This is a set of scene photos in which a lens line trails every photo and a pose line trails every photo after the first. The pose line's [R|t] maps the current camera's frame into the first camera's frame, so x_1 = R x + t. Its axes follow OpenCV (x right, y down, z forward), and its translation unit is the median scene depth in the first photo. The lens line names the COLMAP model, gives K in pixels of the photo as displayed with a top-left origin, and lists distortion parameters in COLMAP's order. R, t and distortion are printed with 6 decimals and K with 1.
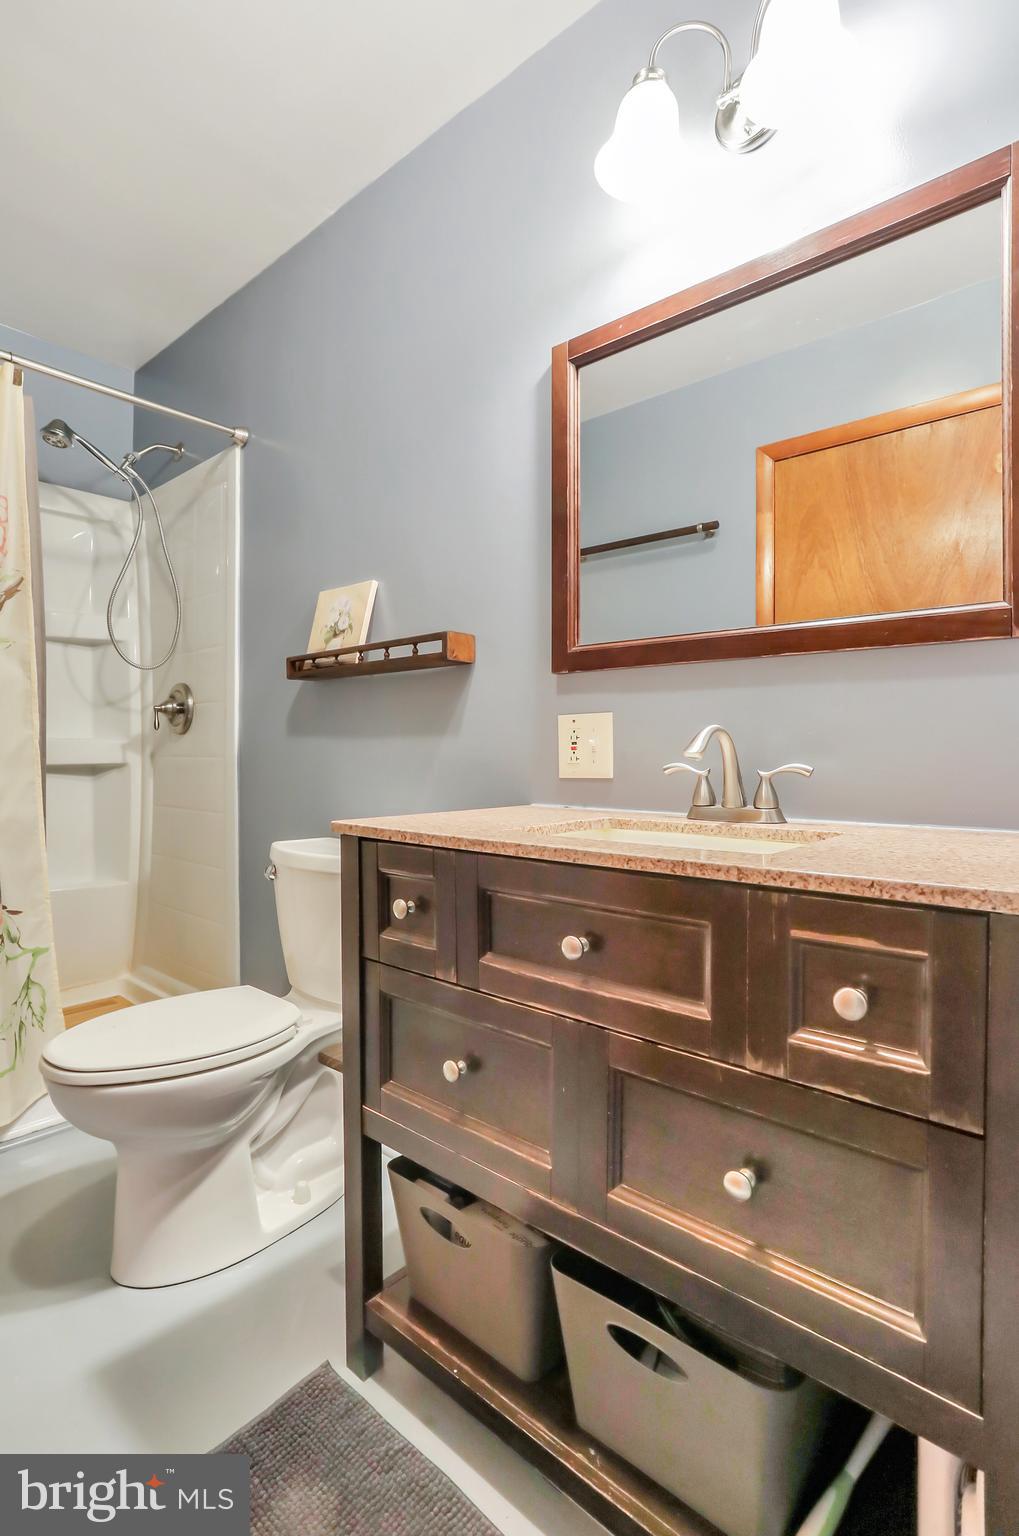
lens RADIAL K [[766.2, 0, 585.7], [0, 766.2, 745.5], [0, 0, 1]] dist [-0.064211, 0.036534]
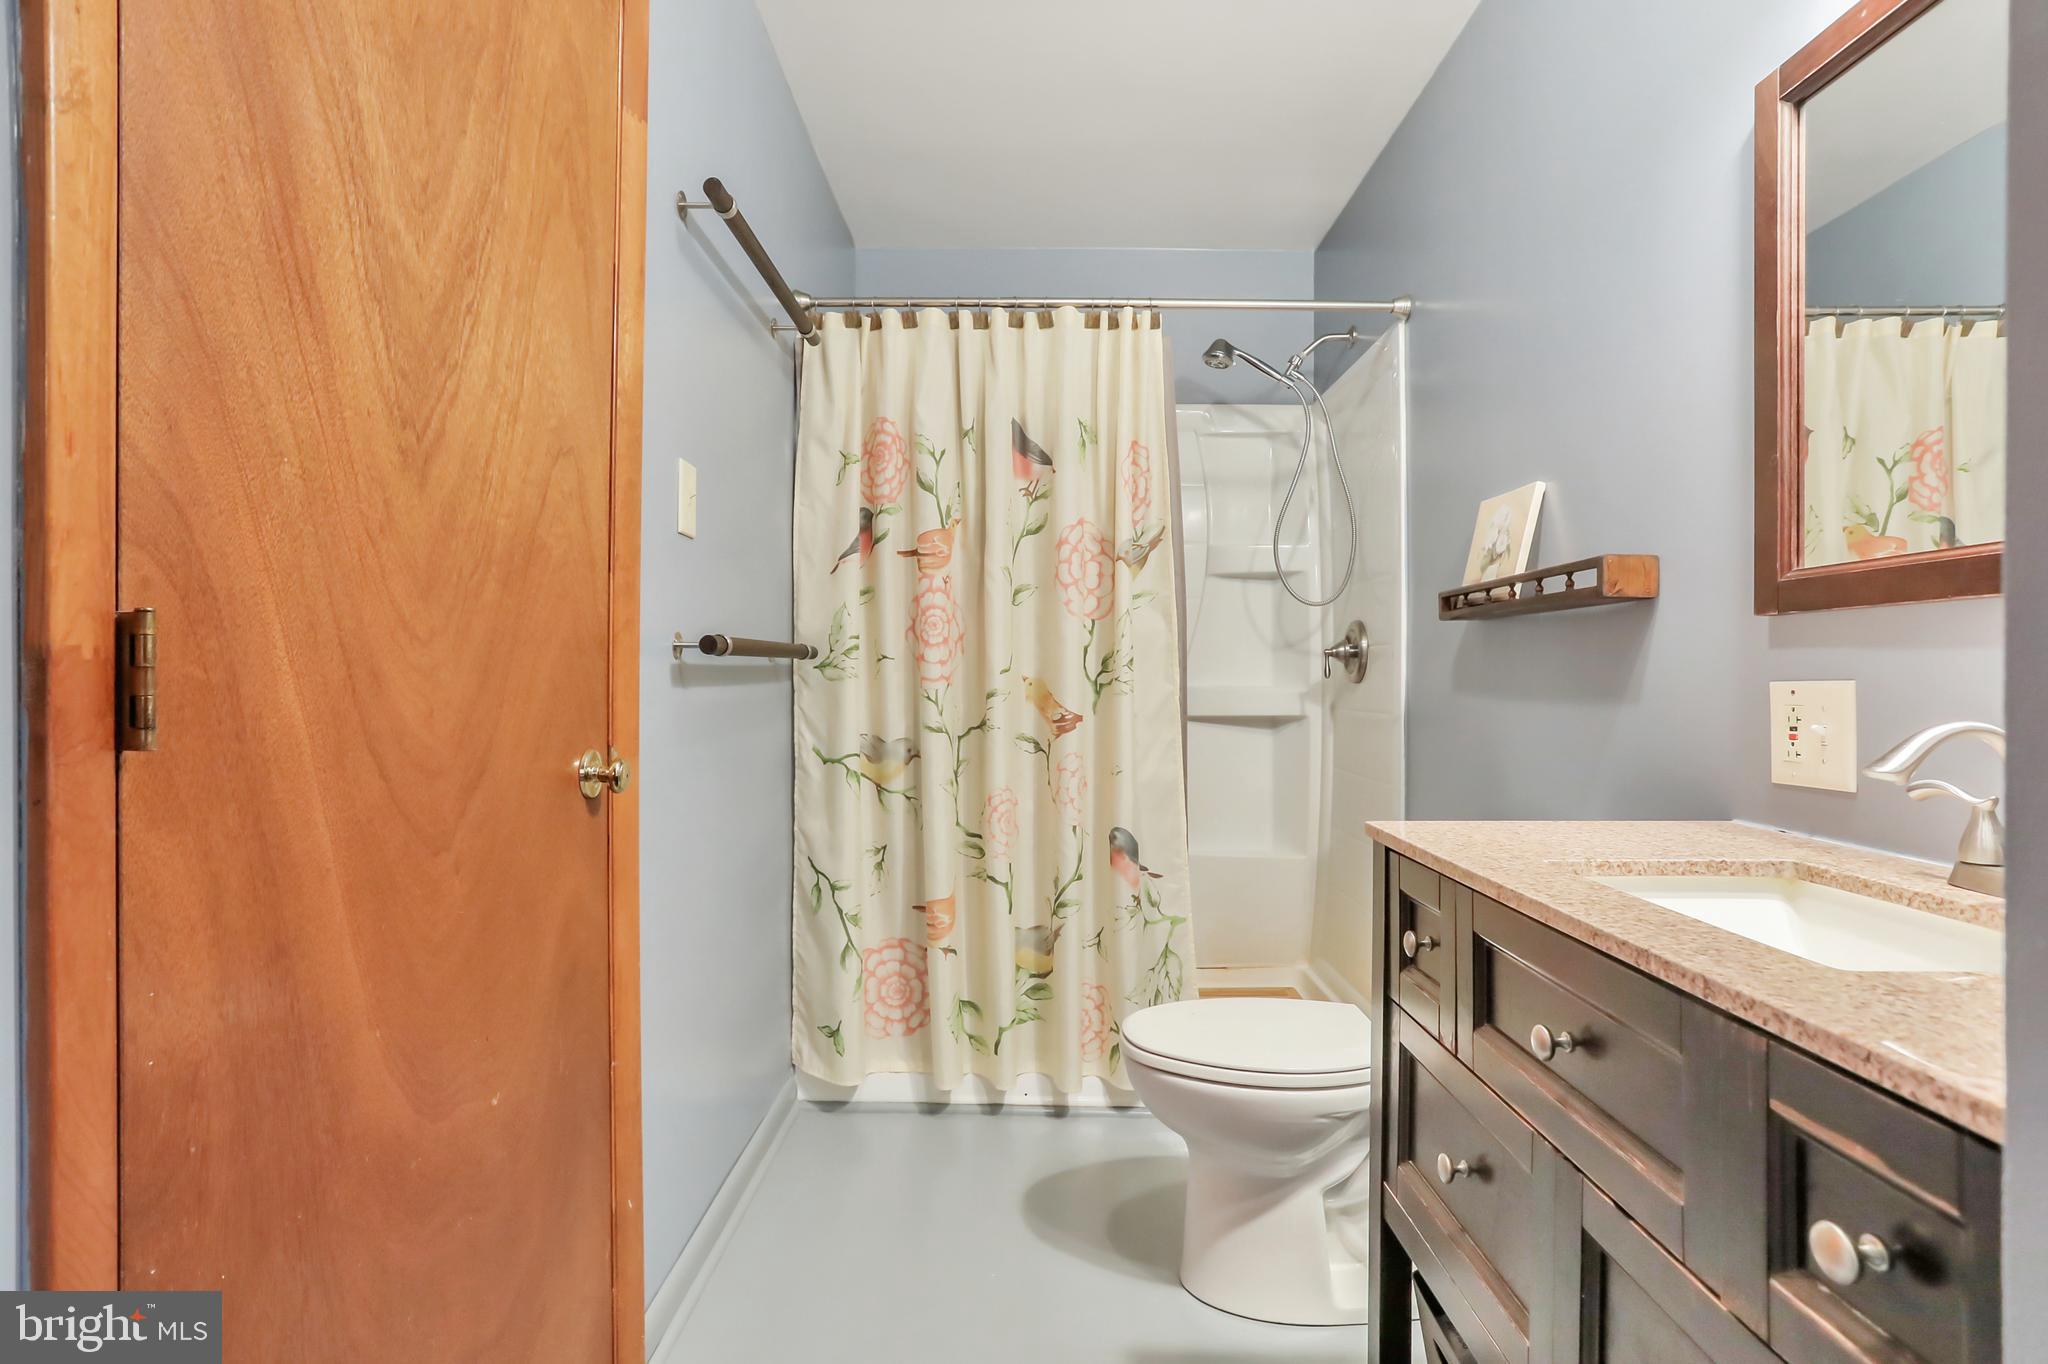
lens RADIAL K [[1044.2, 0, 1024.0], [0, 1044.2, 682.0], [0, 0, 1]] dist [-0.069733, 0.055773]
pose [[0.647554, 0.004056, -0.762009, 0.182113], [-0.005289, 0.999986, 0.000829, -0.032569], [0.762001, 0.003494, 0.647566, 0.002173]]
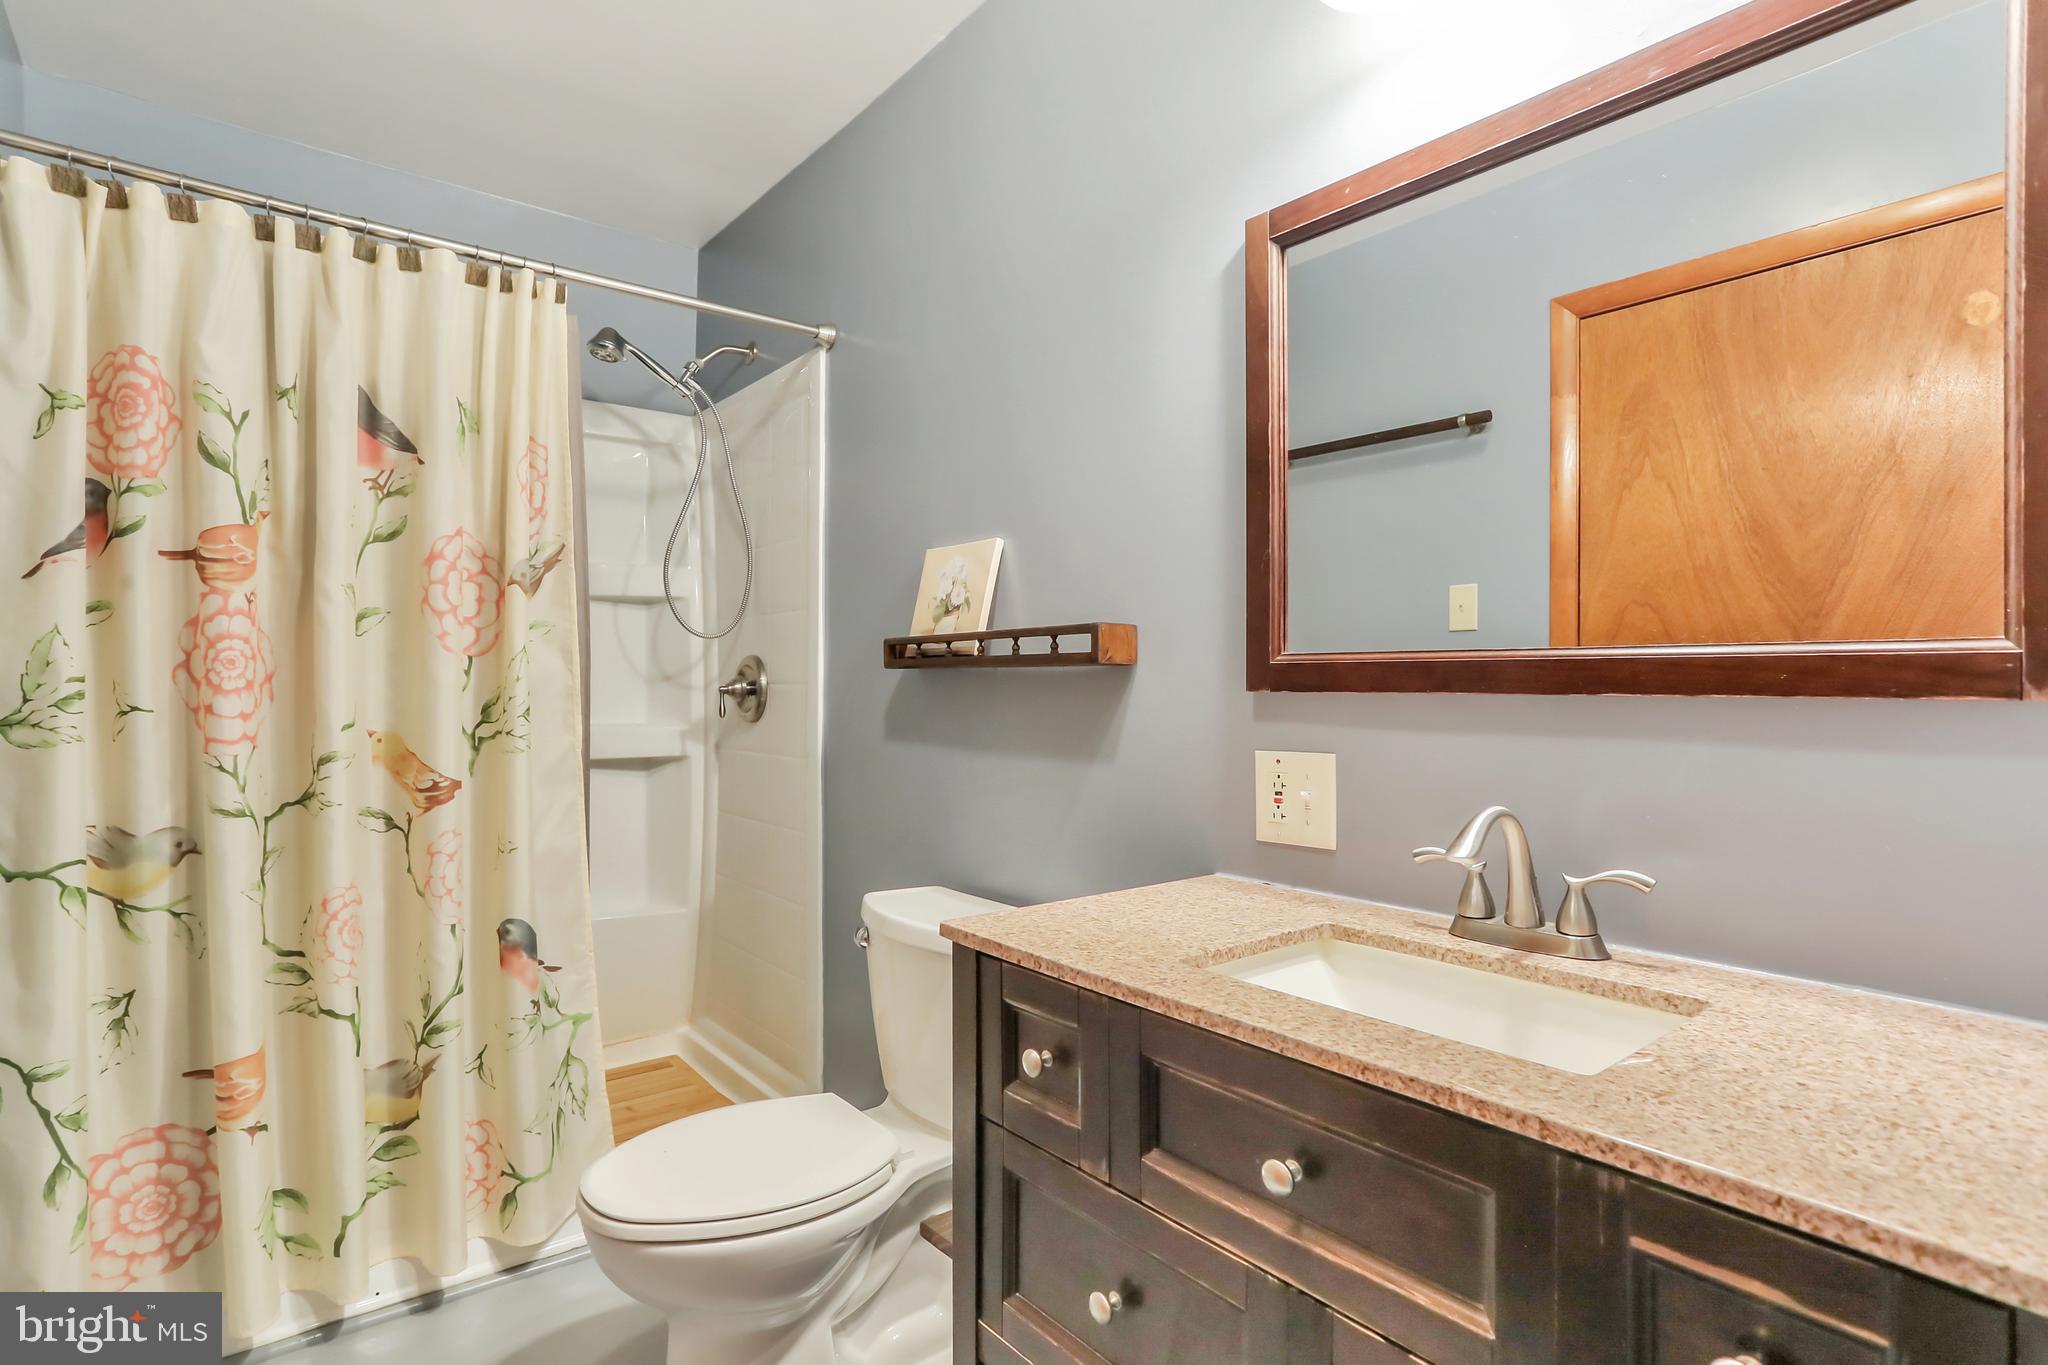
lens RADIAL K [[1066.5, 0, 1076.7], [0, 1066.5, 698.3], [0, 0, 1]] dist [-0.048543, 0.028674]
pose [[0.980431, 0.002028, -0.196851, -0.004235], [-0.003399, 0.999972, -0.006629, -0.071153], [0.196832, 0.007168, 0.980411, 0.018178]]
